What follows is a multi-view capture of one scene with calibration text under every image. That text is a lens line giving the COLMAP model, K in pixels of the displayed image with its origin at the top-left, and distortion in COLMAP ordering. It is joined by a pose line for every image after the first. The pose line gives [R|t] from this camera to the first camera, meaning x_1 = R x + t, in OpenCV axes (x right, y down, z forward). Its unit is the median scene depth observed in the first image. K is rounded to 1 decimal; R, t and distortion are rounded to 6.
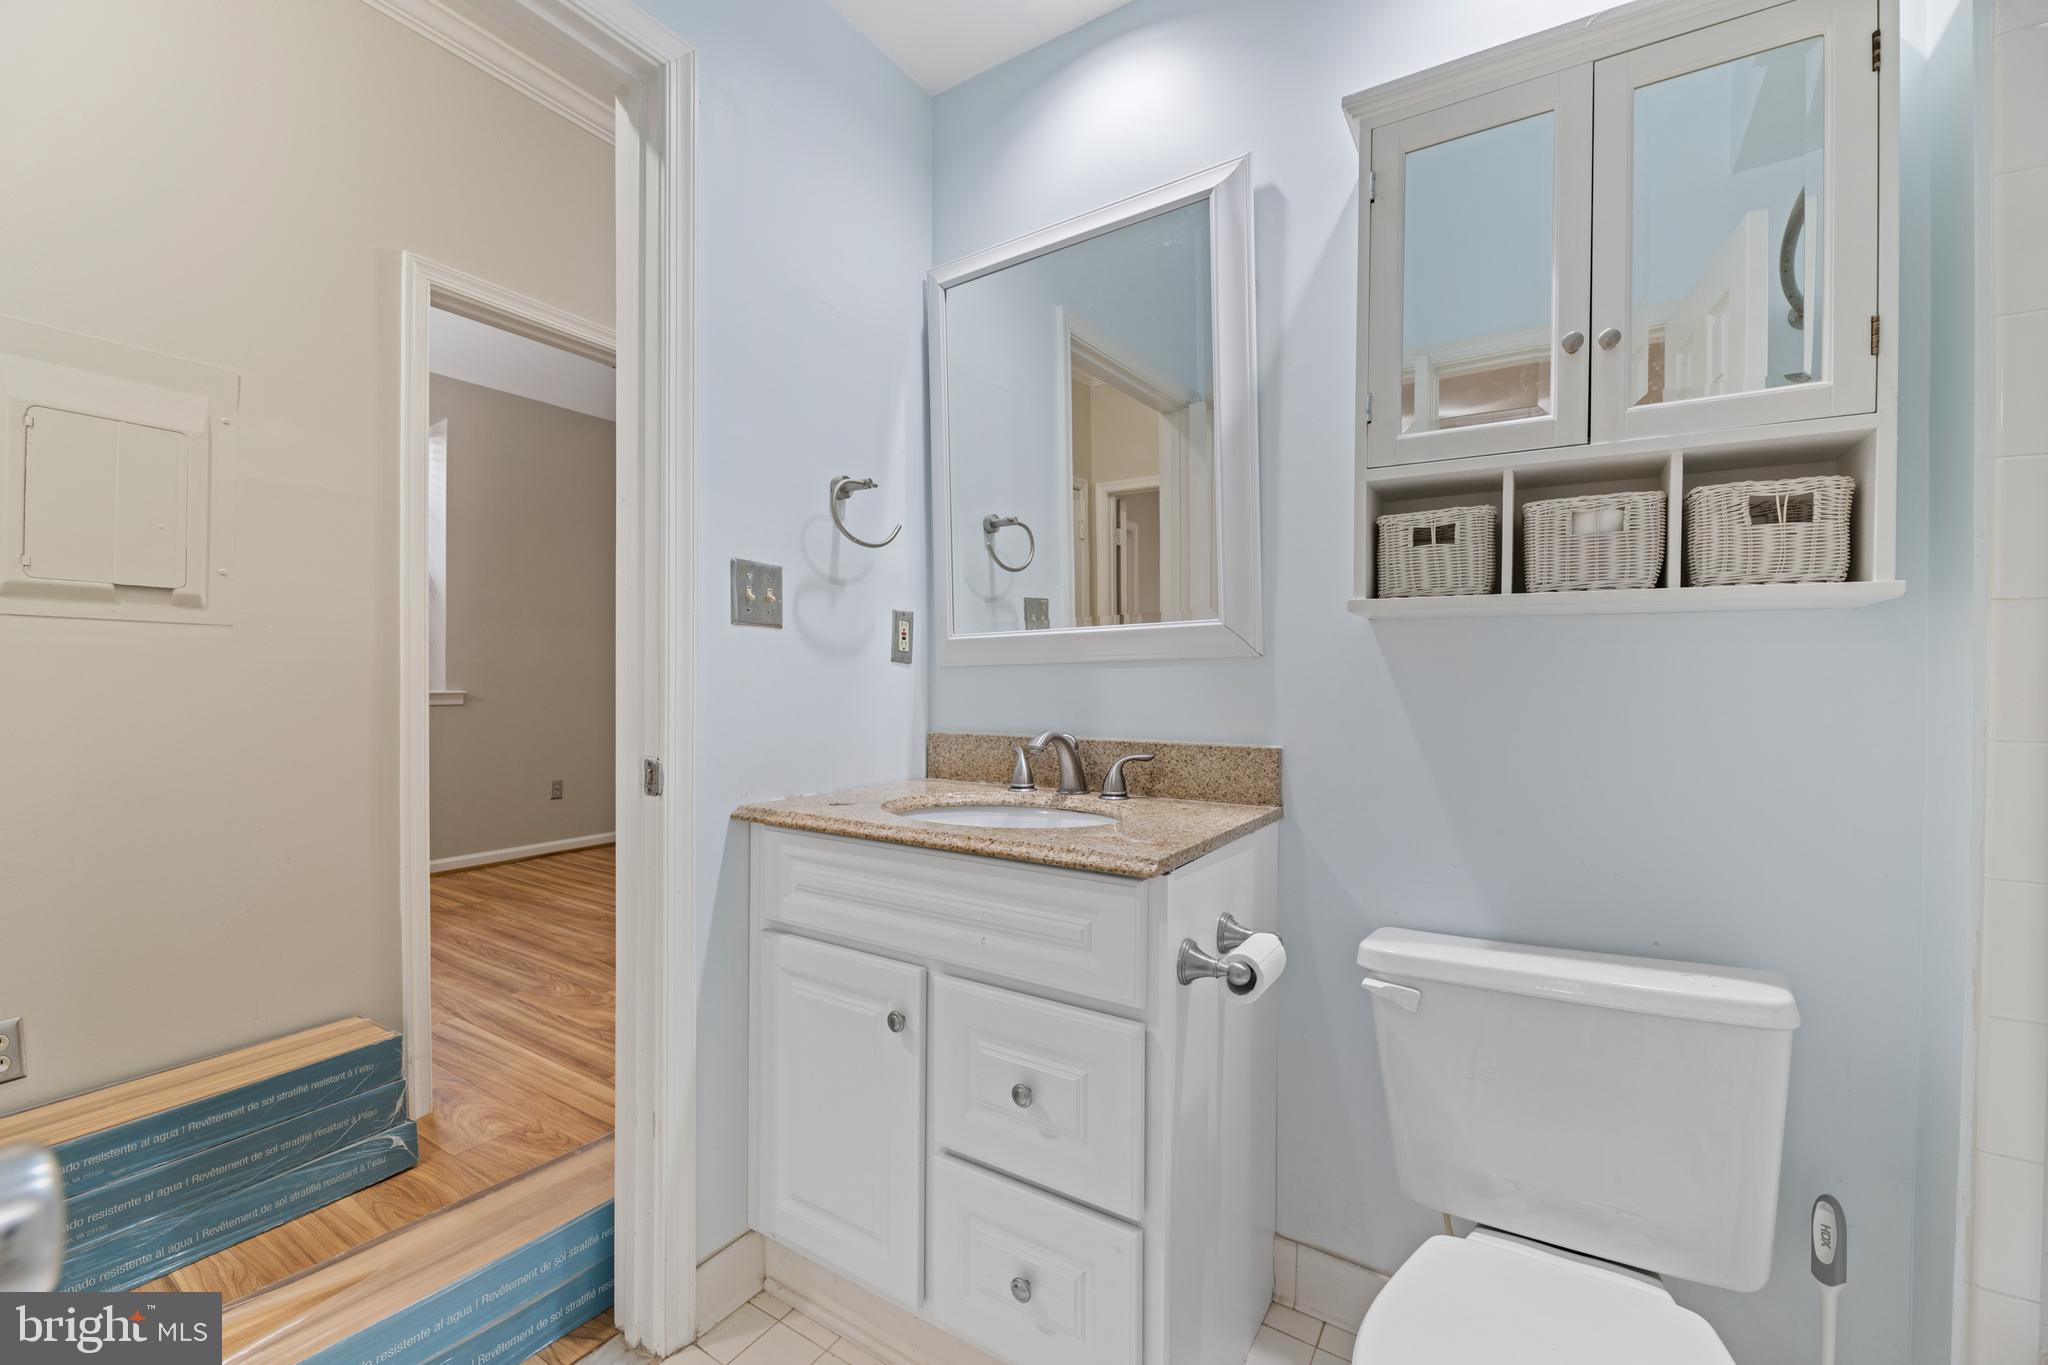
lens RADIAL K [[846.1, 0, 1019.2], [0, 846.1, 666.8], [0, 0, 1]] dist [-0.002666, -0.000960]
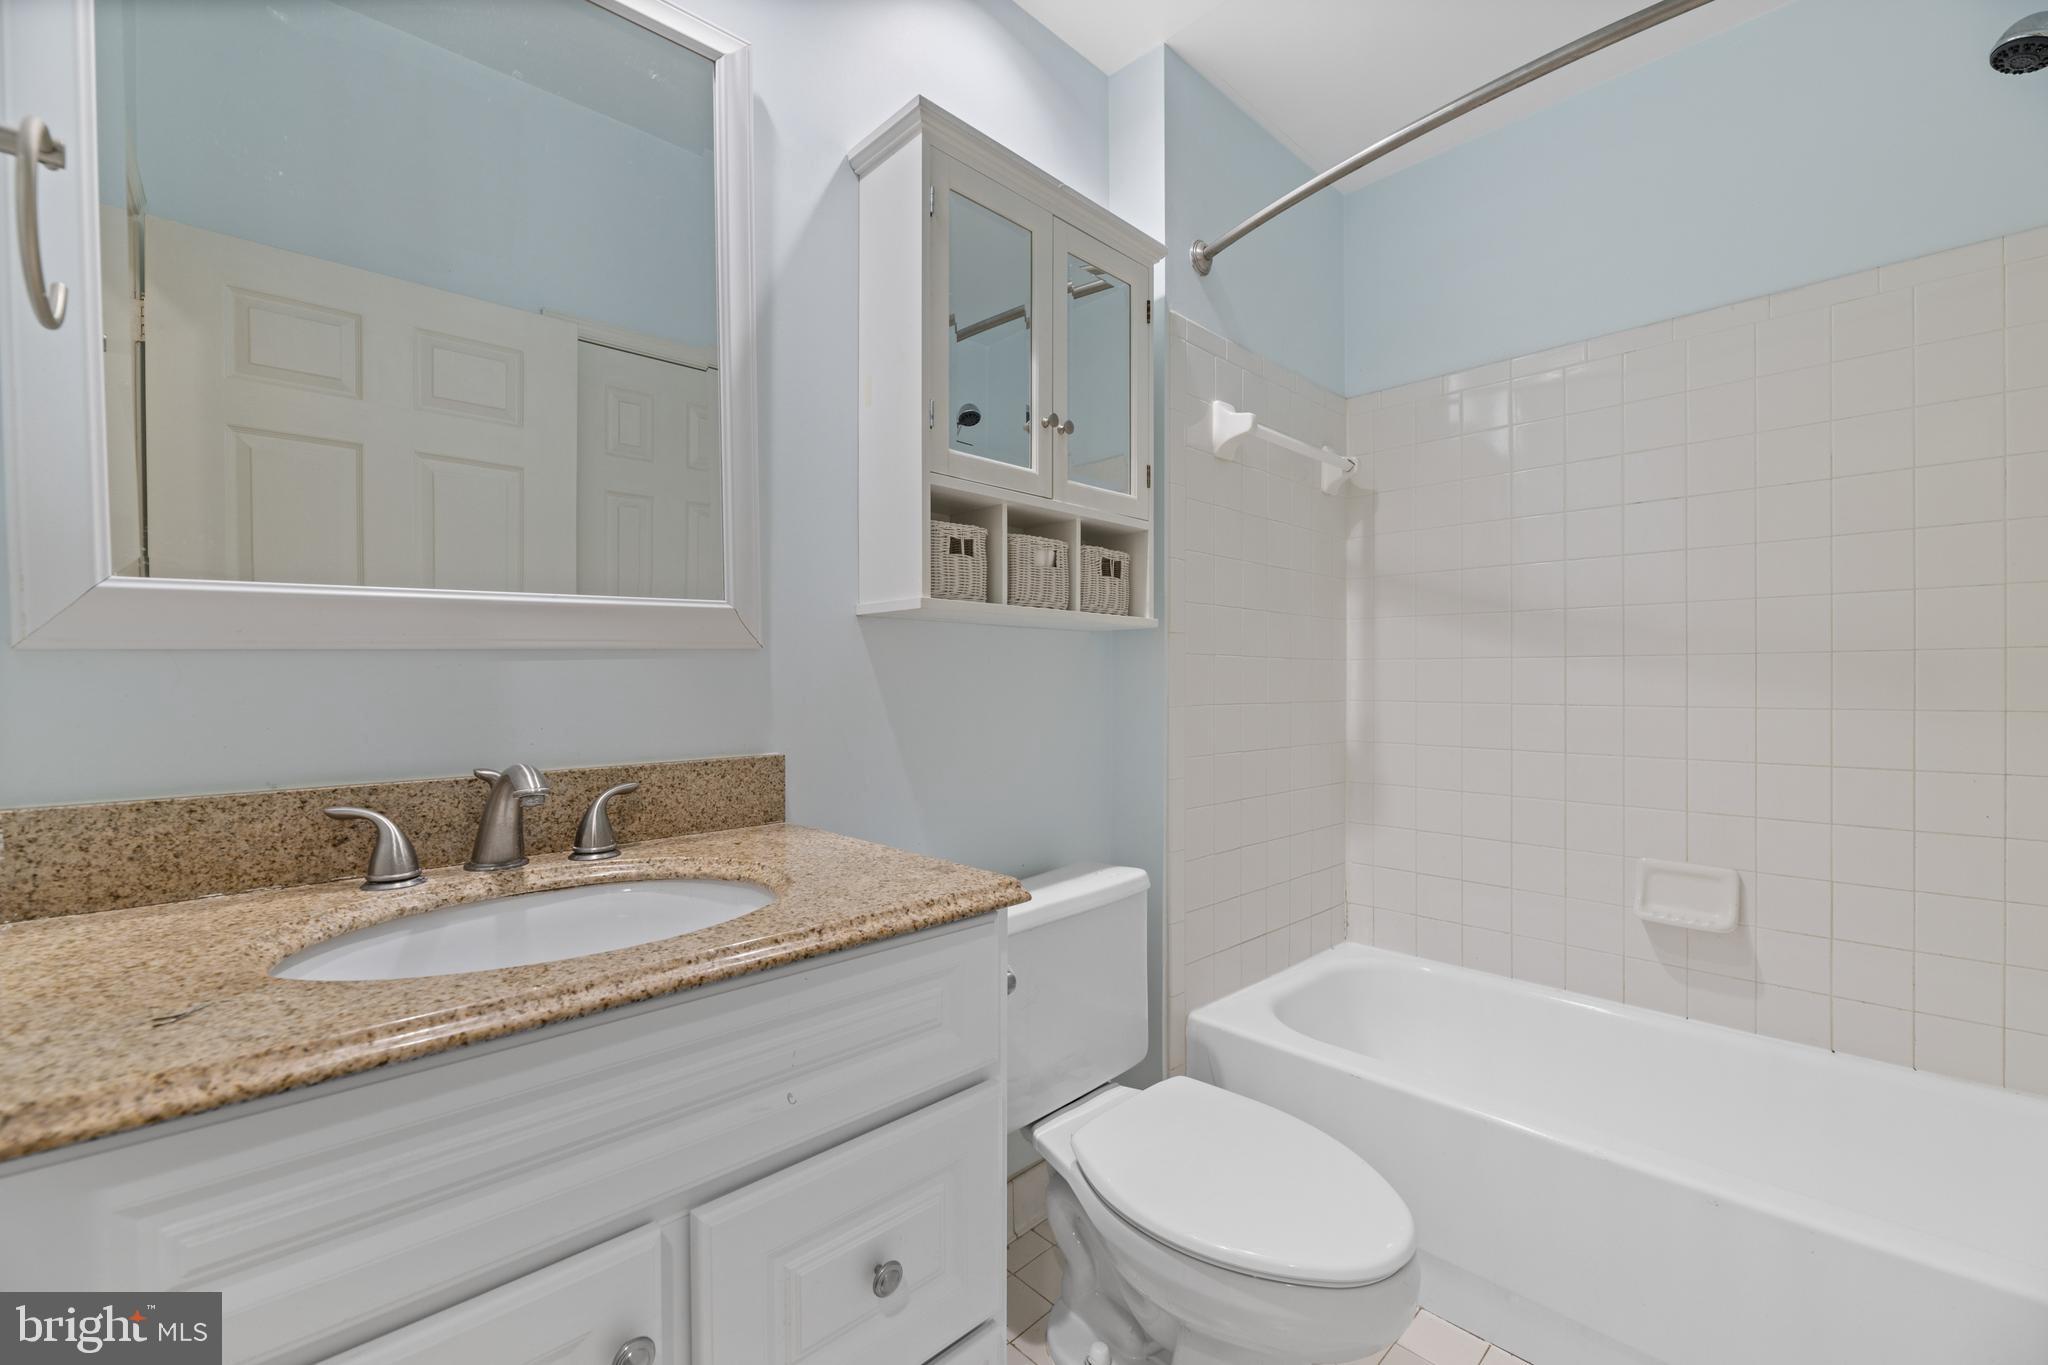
lens RADIAL K [[846.1, 0, 1019.2], [0, 846.1, 666.8], [0, 0, 1]] dist [-0.002666, -0.000960]
pose [[0.235400, 0.006190, 0.971879, -0.479836], [-0.010835, 0.999934, -0.003744, 0.005722], [-0.971838, -0.009648, 0.235452, 0.547658]]
